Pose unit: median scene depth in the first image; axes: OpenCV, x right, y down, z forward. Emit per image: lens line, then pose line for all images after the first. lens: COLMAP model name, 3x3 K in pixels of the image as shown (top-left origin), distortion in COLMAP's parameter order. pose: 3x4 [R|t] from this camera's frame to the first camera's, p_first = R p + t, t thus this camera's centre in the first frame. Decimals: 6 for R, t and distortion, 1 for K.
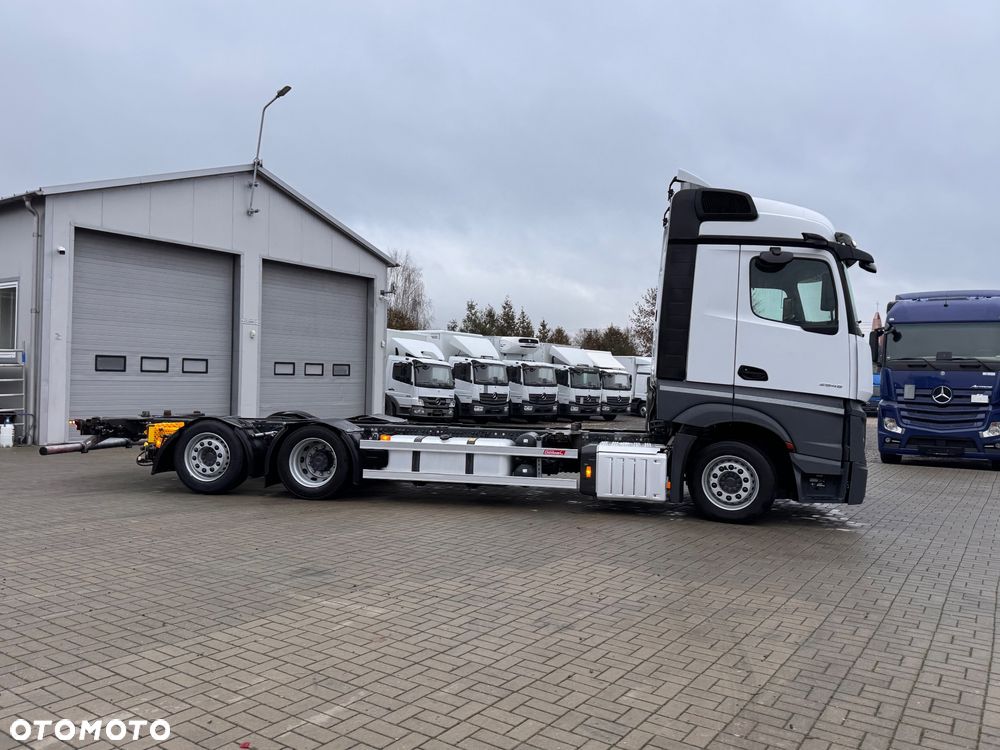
lens RADIAL K [[766.7, 0, 503.6], [0, 766.7, 372.0], [0, 0, 1]] dist [0.107001, -0.154217]
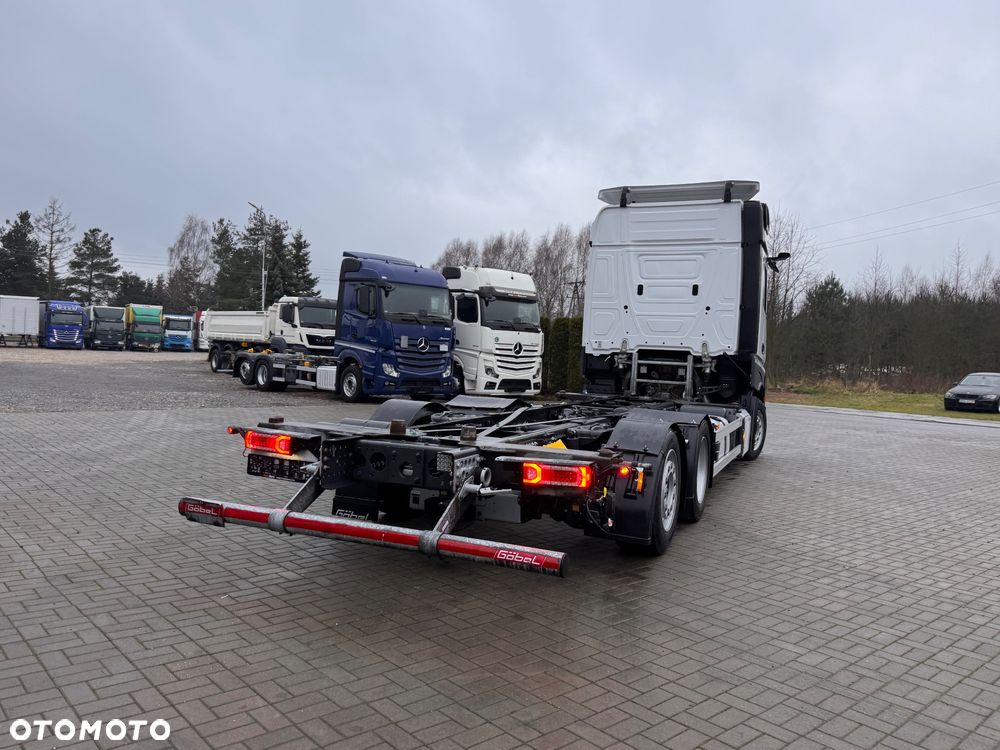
lens RADIAL K [[766.7, 0, 506.6], [0, 766.7, 368.9], [0, 0, 1]] dist [0.107001, -0.154217]
pose [[0.233043, -0.037535, 0.971742, -1.025171], [-0.059460, 0.996835, 0.052764, -0.007886], [-0.970647, -0.070076, 0.230074, 1.031414]]
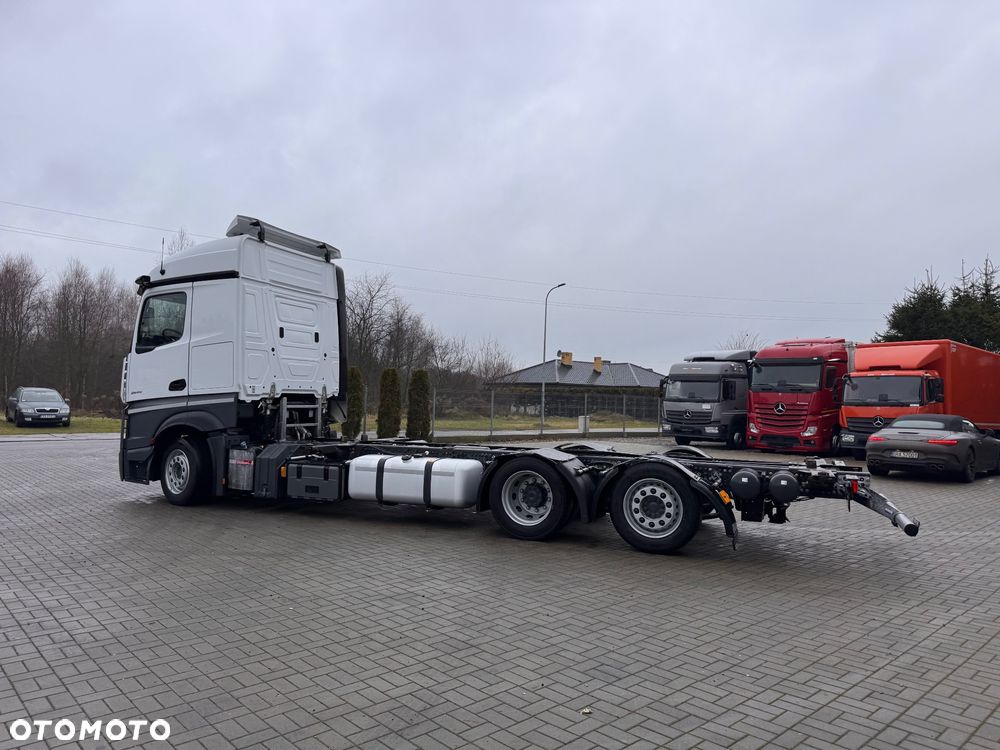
lens RADIAL K [[704.0, 0, 530.1], [0, 704.0, 375.7], [0, 0, 1]] dist [0.053888, -0.056548]
pose [[-0.978591, -0.042285, 0.201425, -0.381462], [-0.052315, 0.997628, -0.044730, 0.014400], [-0.199056, -0.054310, -0.978482, 2.112227]]
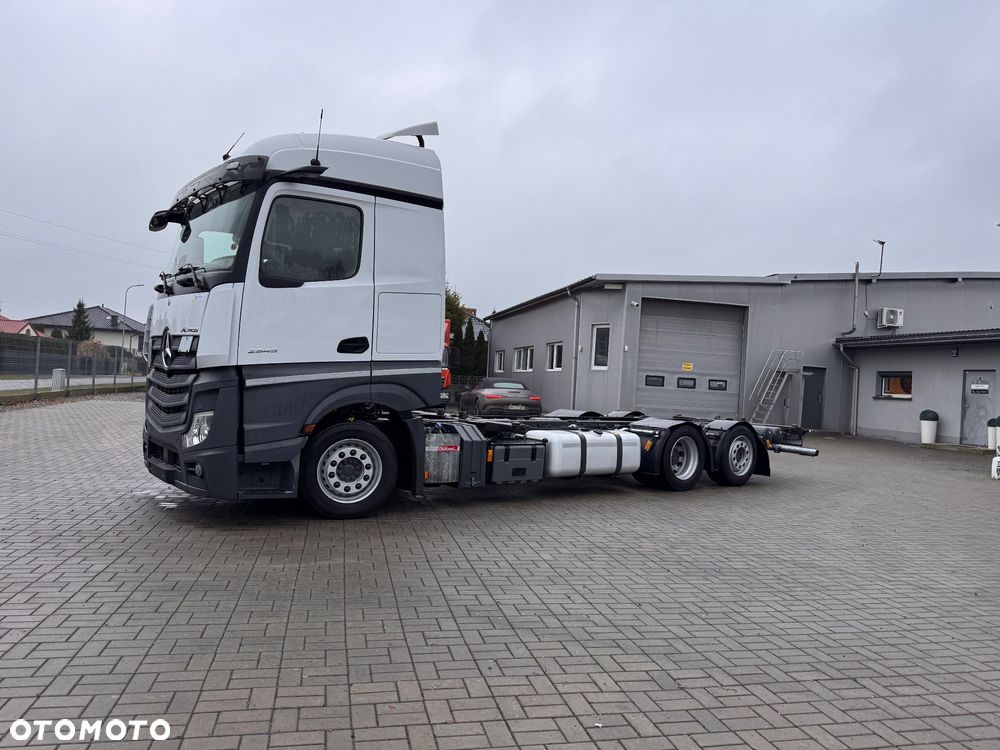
lens RADIAL K [[704.0, 0, 505.3], [0, 704.0, 373.8], [0, 0, 1]] dist [0.053888, -0.056548]
pose [[-0.657853, -0.072050, -0.749692, 0.773754], [-0.062432, 0.997205, -0.041053, 0.057395], [0.750554, 0.019798, -0.660513, 1.775858]]
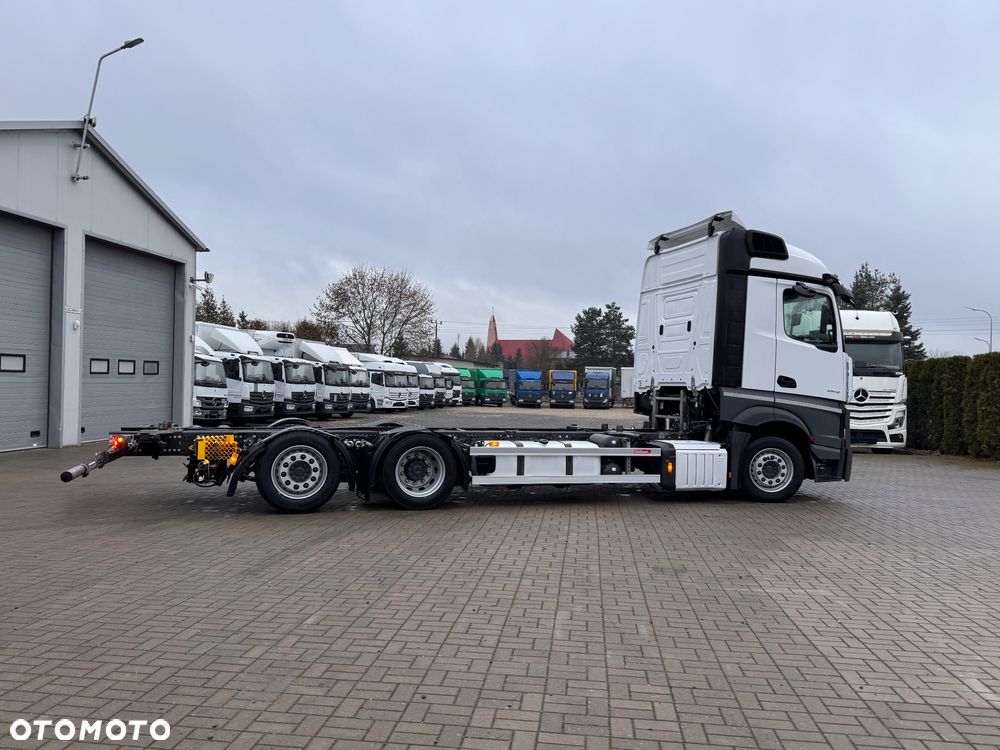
lens RADIAL K [[766.7, 0, 502.6], [0, 766.7, 372.5], [0, 0, 1]] dist [0.107001, -0.154217]
pose [[0.886550, 0.005277, 0.462603, -0.613126], [-0.009649, 0.999928, 0.007085, -0.016624], [-0.462532, -0.010745, 0.886537, 0.091686]]
